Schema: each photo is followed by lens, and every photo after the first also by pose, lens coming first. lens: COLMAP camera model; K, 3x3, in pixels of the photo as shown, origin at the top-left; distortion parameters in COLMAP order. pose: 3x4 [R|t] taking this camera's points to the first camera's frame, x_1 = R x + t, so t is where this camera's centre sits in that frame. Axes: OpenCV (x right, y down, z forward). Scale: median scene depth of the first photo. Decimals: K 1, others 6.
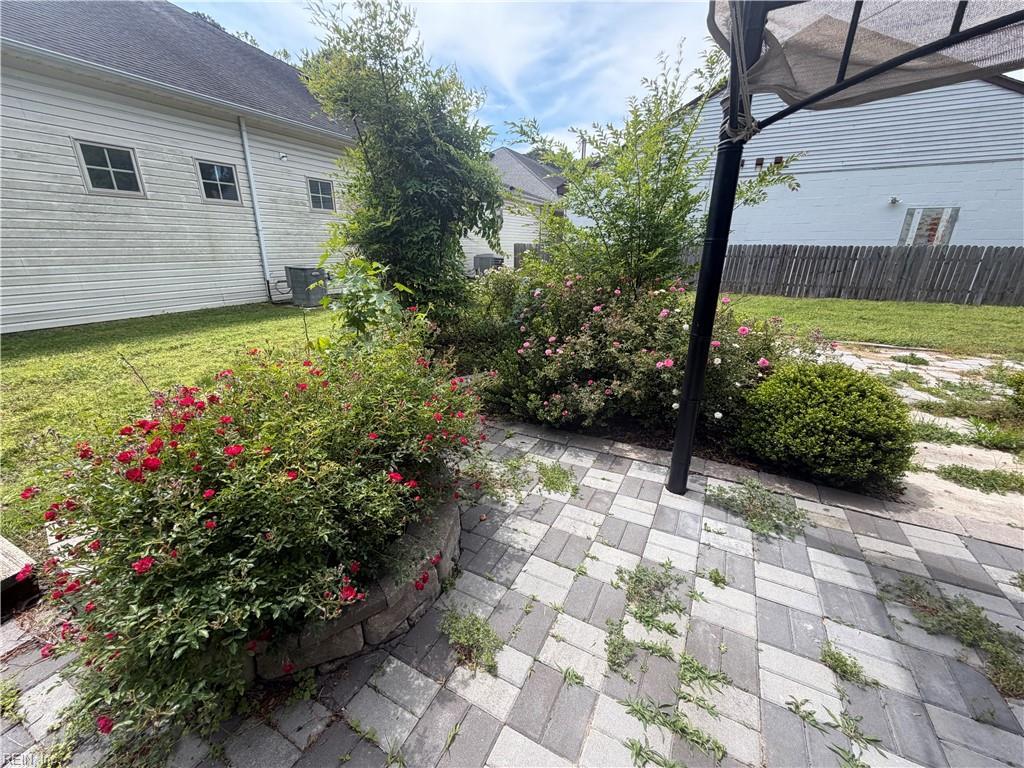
lens RADIAL K [[406.1, 0, 508.2], [0, 406.1, 384.2], [0, 0, 1]] dist [-0.003283, 0.000272]
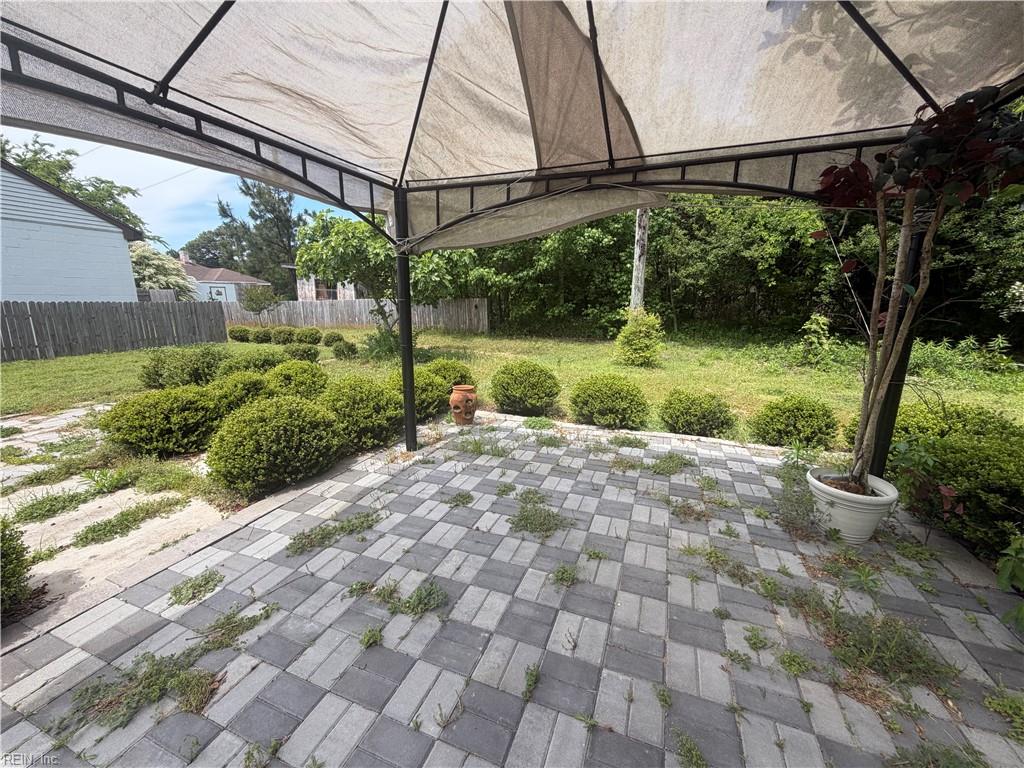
lens RADIAL K [[406.1, 0, 508.2], [0, 406.1, 385.0], [0, 0, 1]] dist [-0.003283, 0.000272]
pose [[-0.104098, -0.210160, 0.972109, 0.141530], [0.323402, 0.917150, 0.232910, -0.007602], [-0.940518, 0.338628, -0.027507, -0.019842]]
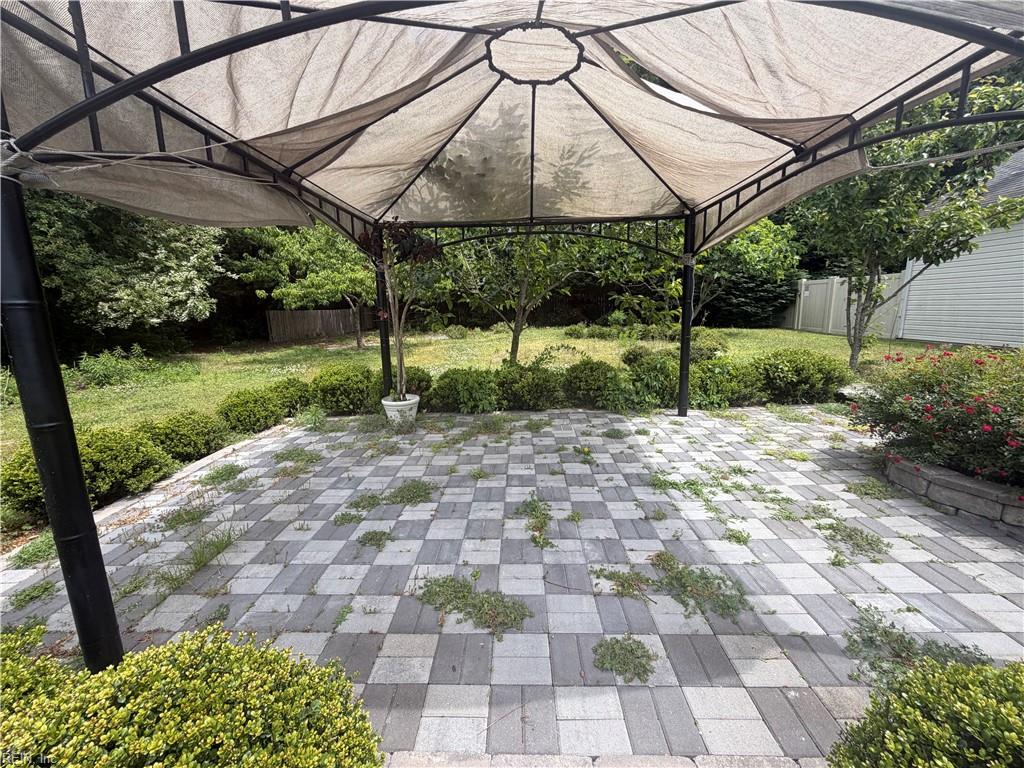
lens RADIAL K [[406.1, 0, 513.7], [0, 406.1, 380.4], [0, 0, 1]] dist [-0.003283, 0.000272]
pose [[-0.892653, 0.099415, -0.439644, 1.259335], [-0.124579, 0.882965, 0.452606, -0.280431], [0.433186, 0.458791, -0.775797, 0.867825]]
